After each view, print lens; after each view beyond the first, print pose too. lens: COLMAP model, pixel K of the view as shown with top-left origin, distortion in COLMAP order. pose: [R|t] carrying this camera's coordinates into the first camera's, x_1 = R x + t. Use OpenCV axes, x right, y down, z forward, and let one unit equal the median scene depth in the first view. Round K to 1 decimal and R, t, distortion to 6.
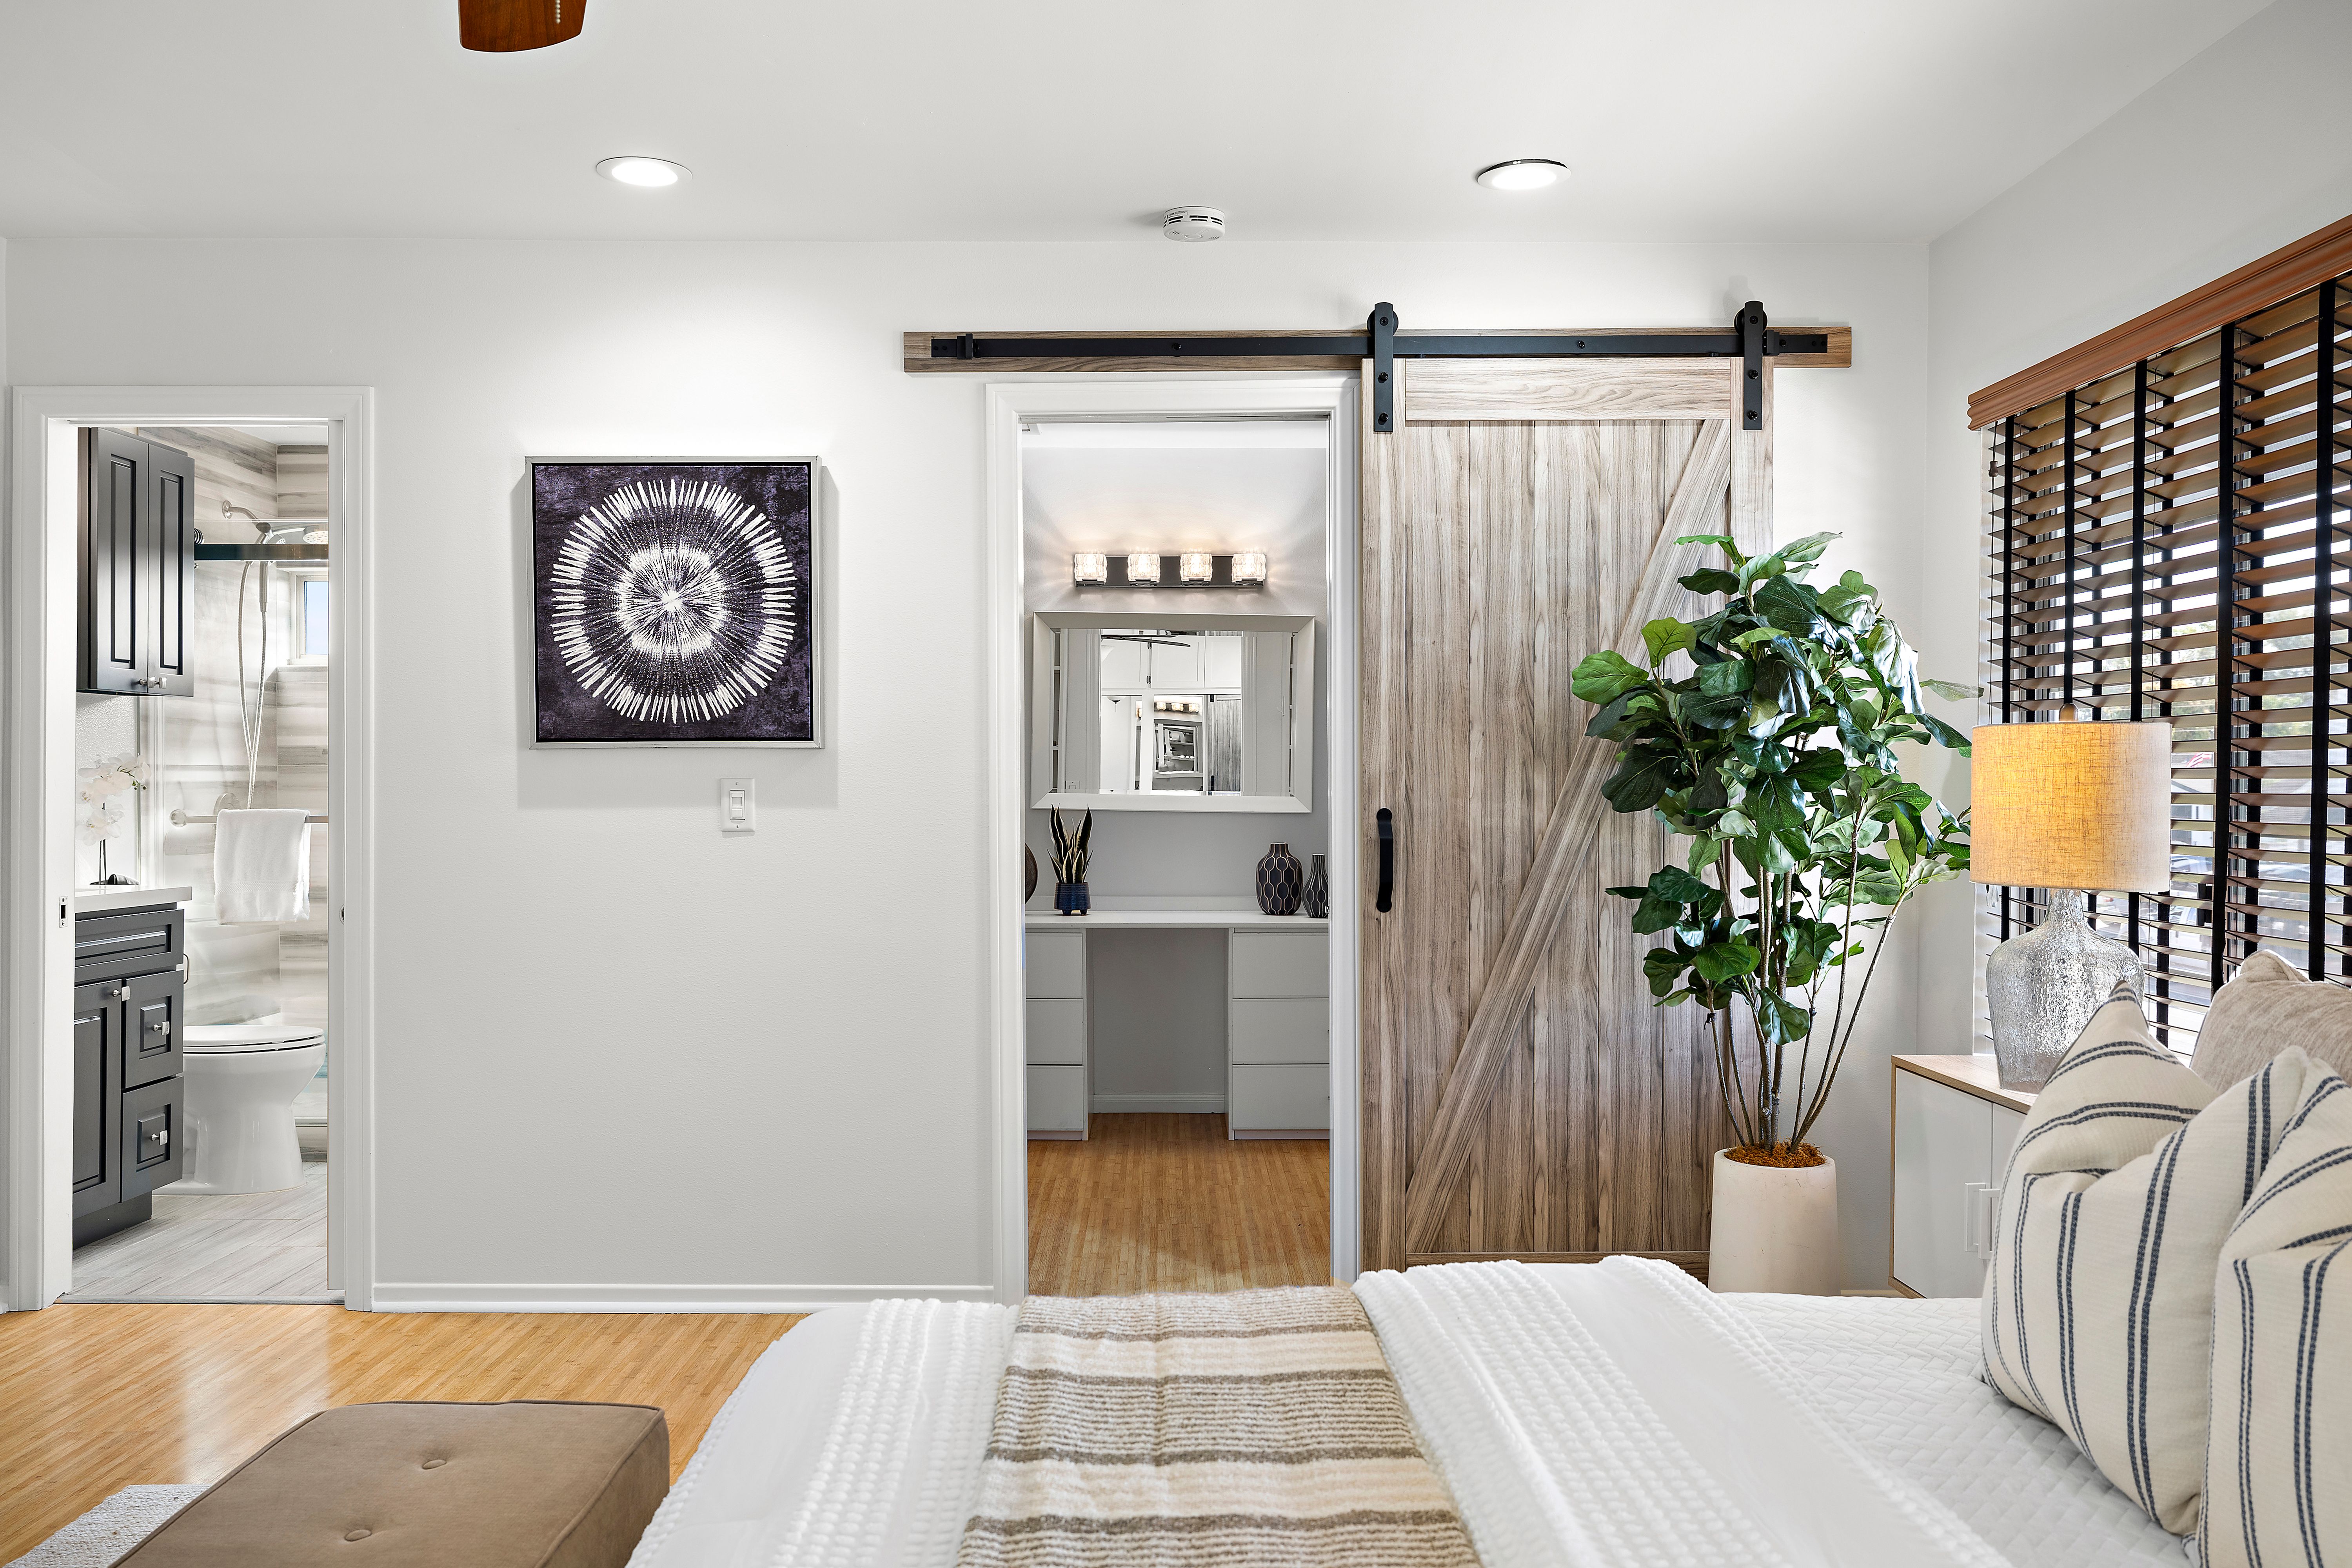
lens RADIAL K [[1841.2, 0, 1175.2], [0, 1841.2, 787.2], [0, 0, 1]] dist [-0.000011, 0.000000]
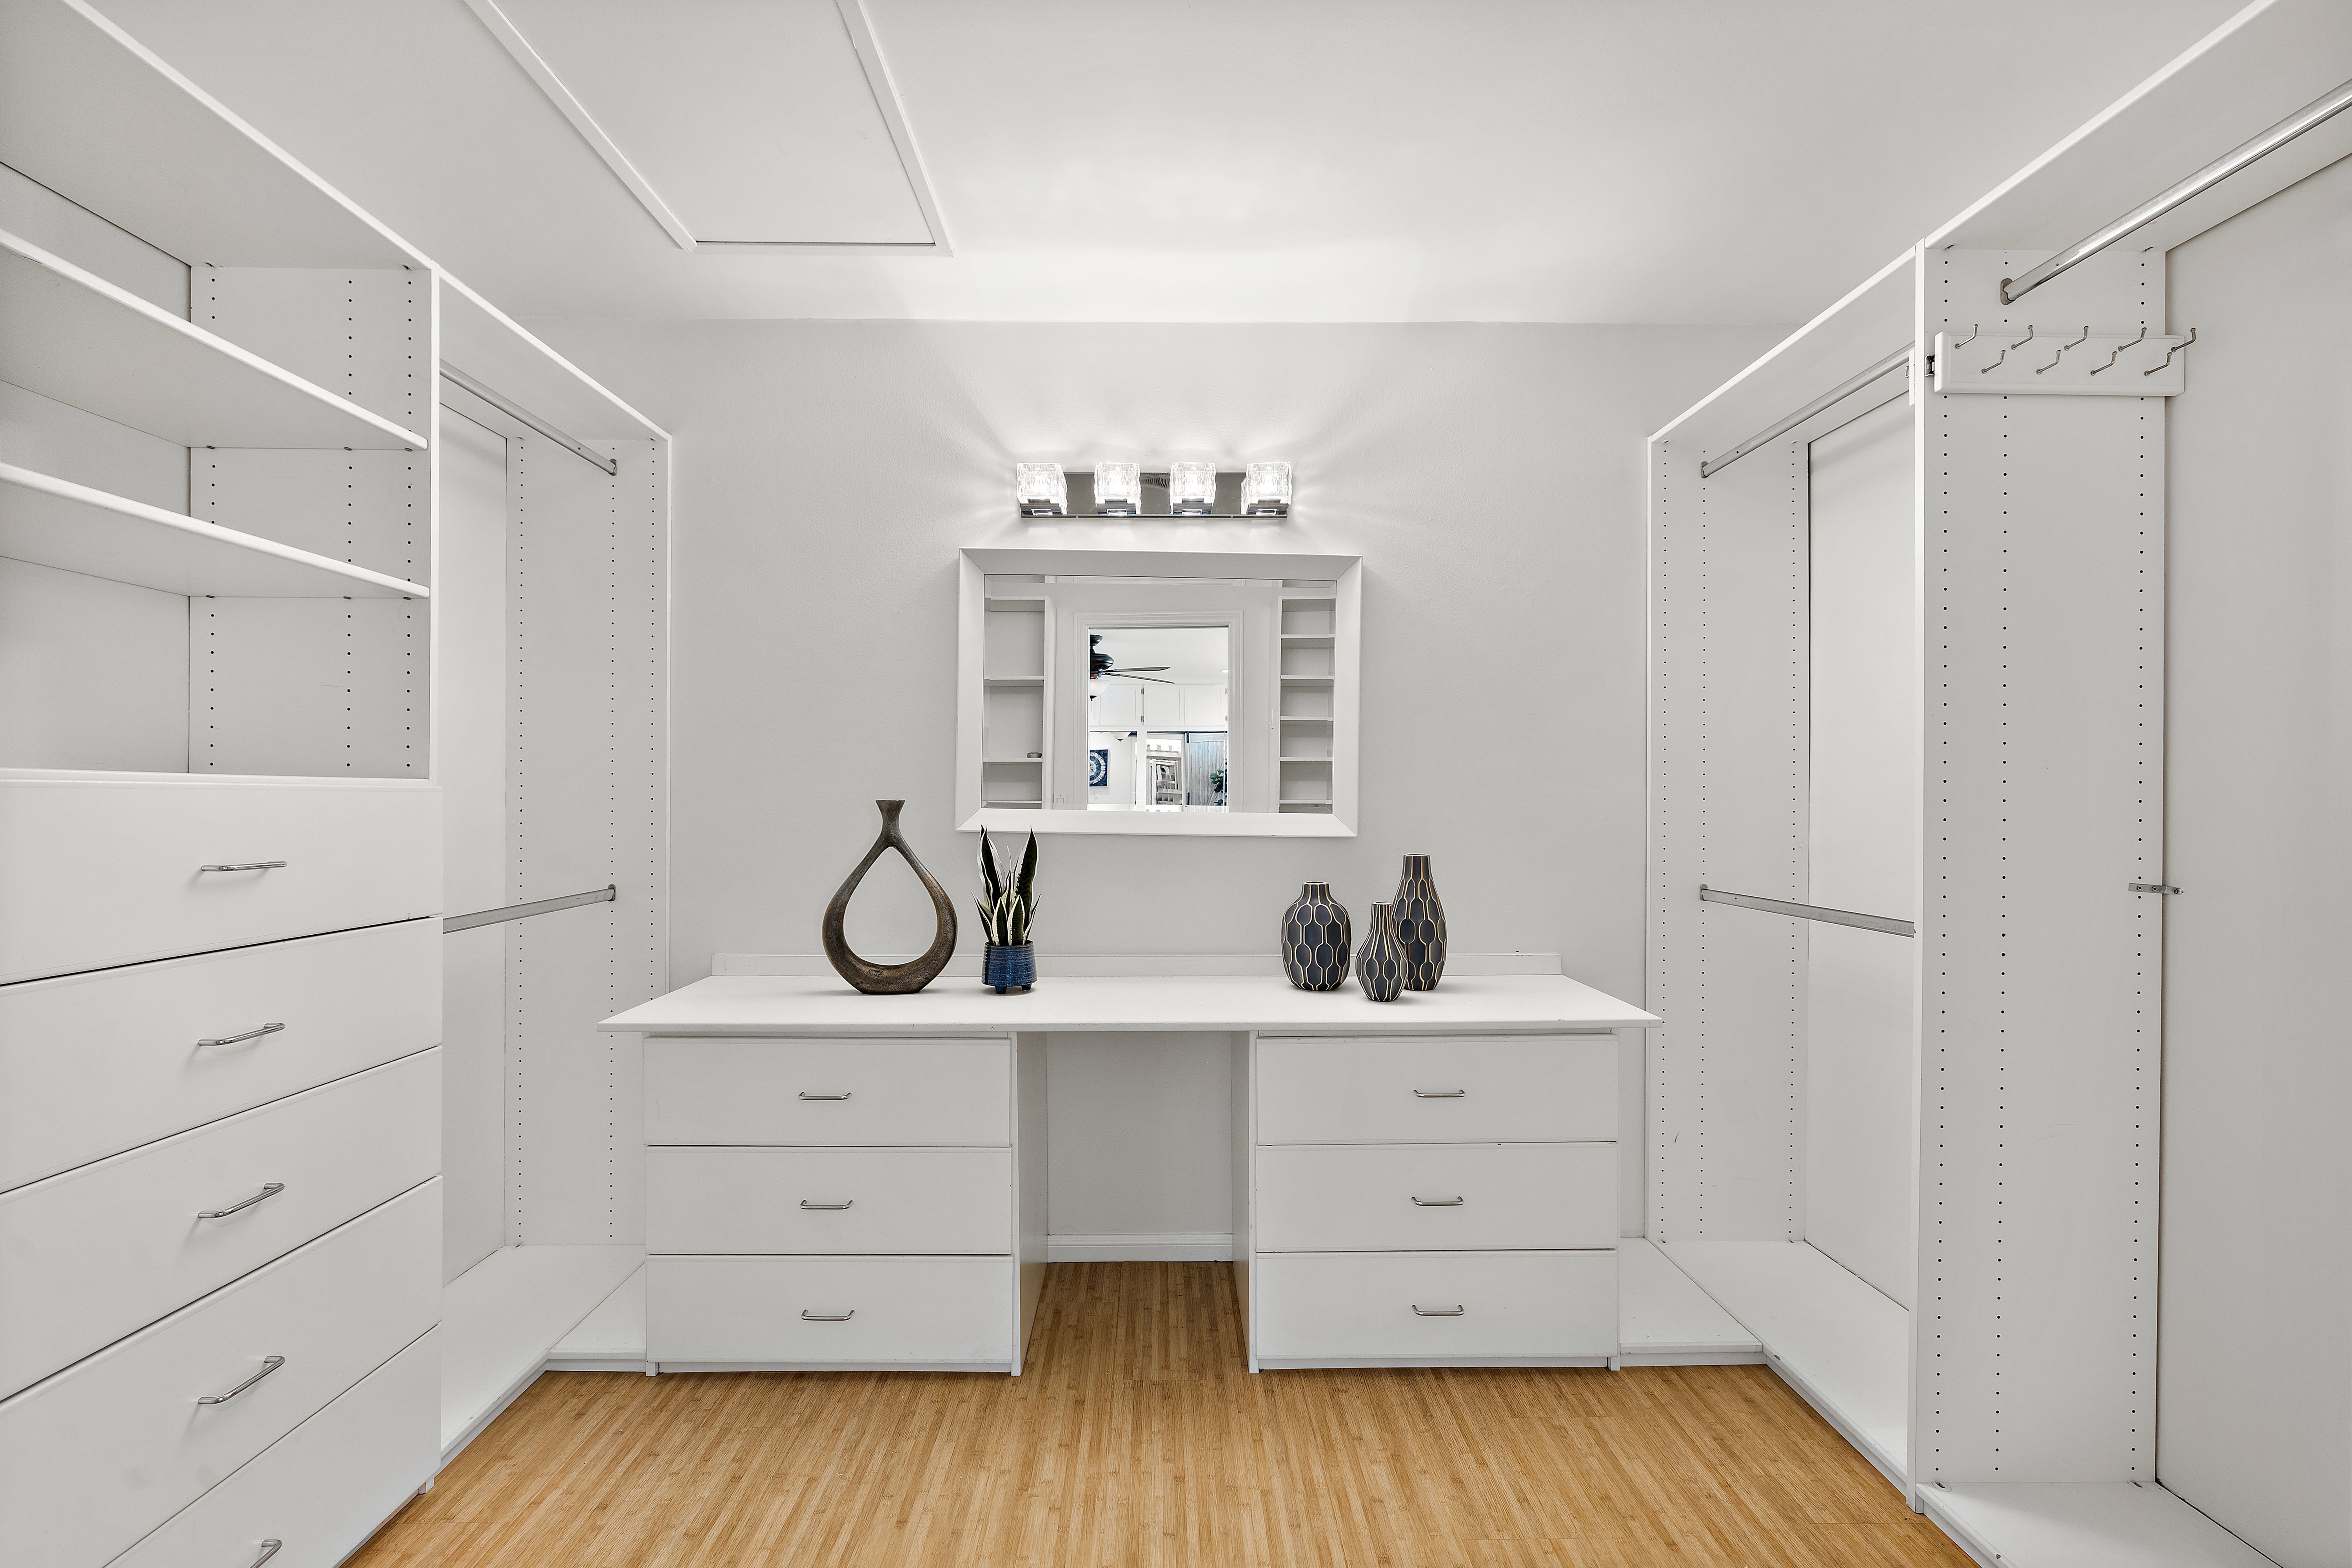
lens RADIAL K [[999.7, 0, 1175.0], [0, 999.7, 789.0], [0, 0, 1]] dist [0.004640, 0.000994]
pose [[0.999919, -0.000829, 0.012683, -0.000120], [0.000871, 0.999994, -0.003297, -0.002880], [-0.012680, 0.003308, 0.999914, 0.630655]]
